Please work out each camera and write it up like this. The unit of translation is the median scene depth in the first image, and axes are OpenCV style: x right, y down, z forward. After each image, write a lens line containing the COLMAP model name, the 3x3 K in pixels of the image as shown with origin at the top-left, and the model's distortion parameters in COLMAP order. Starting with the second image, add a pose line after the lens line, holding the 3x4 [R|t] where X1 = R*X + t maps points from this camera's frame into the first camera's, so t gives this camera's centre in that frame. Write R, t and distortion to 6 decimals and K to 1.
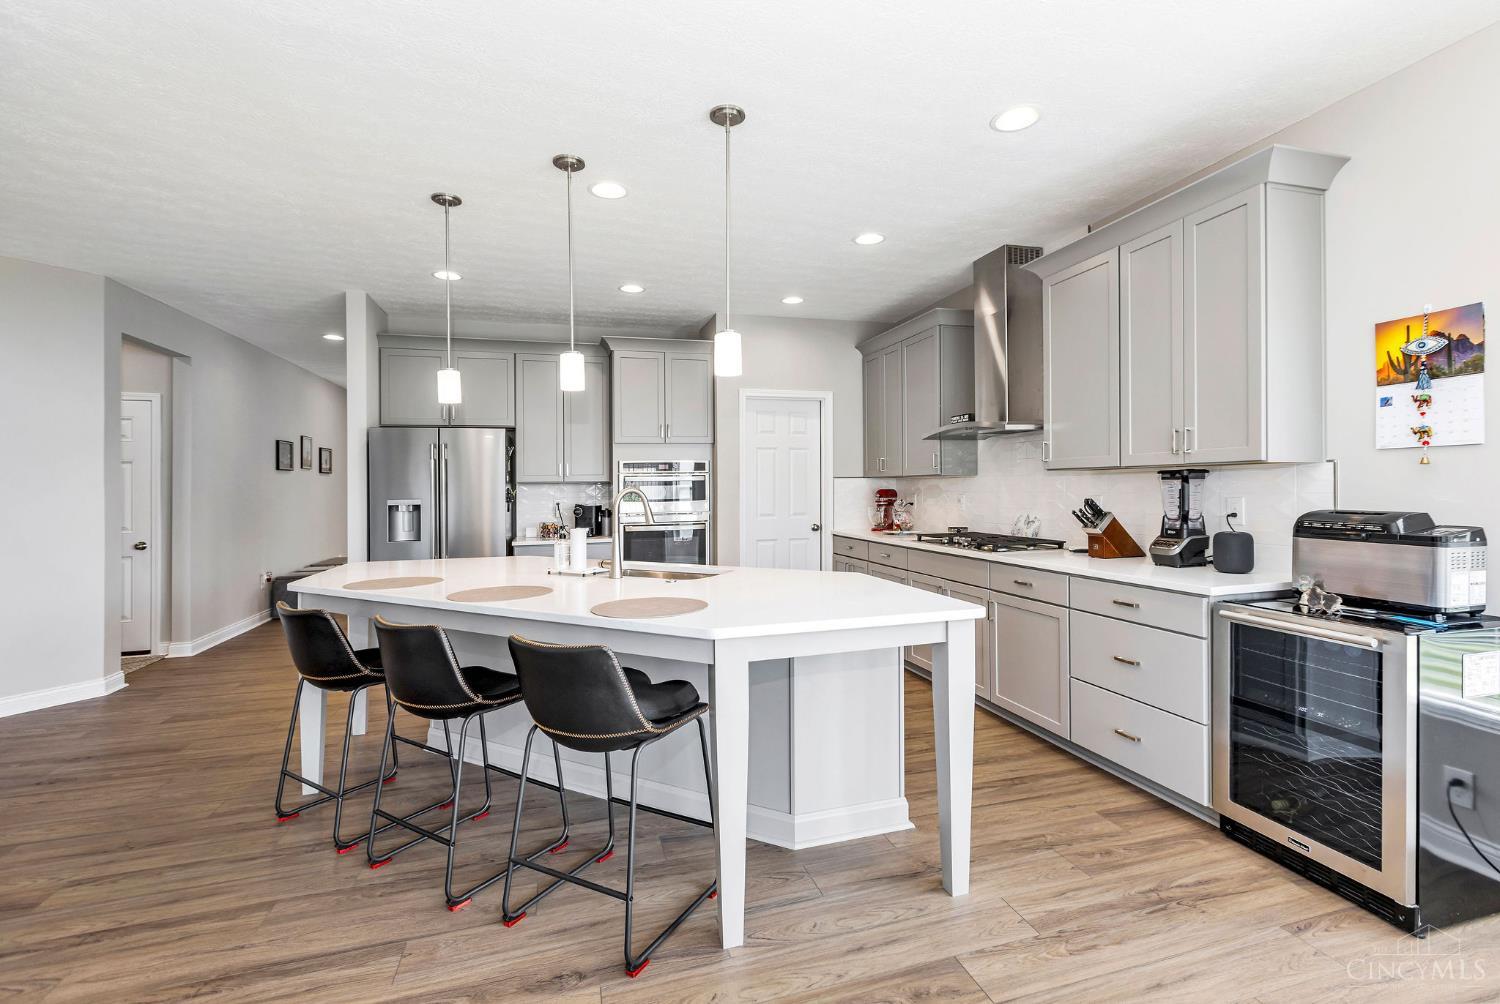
lens RADIAL K [[663.9, 0, 754.3], [0, 663.9, 492.9], [0, 0, 1]] dist [0.000314, 0.000058]
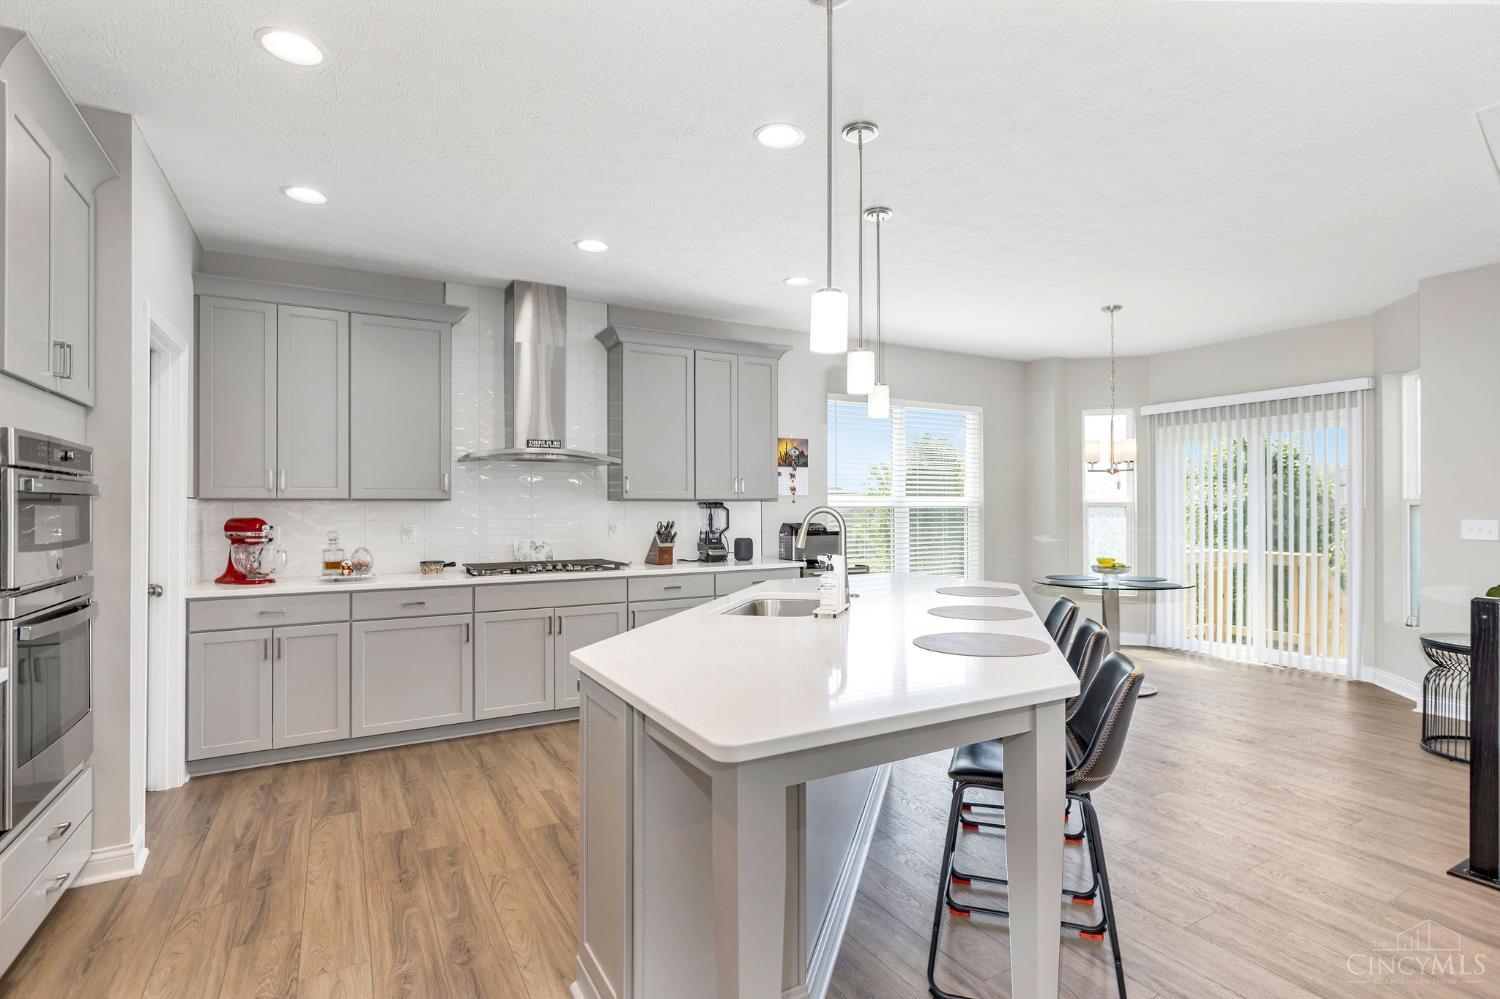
lens RADIAL K [[728.0, 0, 751.5], [0, 728.0, 508.0], [0, 0, 1]] dist [-0.004666, -0.001543]
pose [[-0.221202, 0.009910, 0.975178, -1.384701], [0.012943, 0.999890, -0.007225, -0.007914], [-0.975142, 0.011023, -0.221306, 1.627440]]
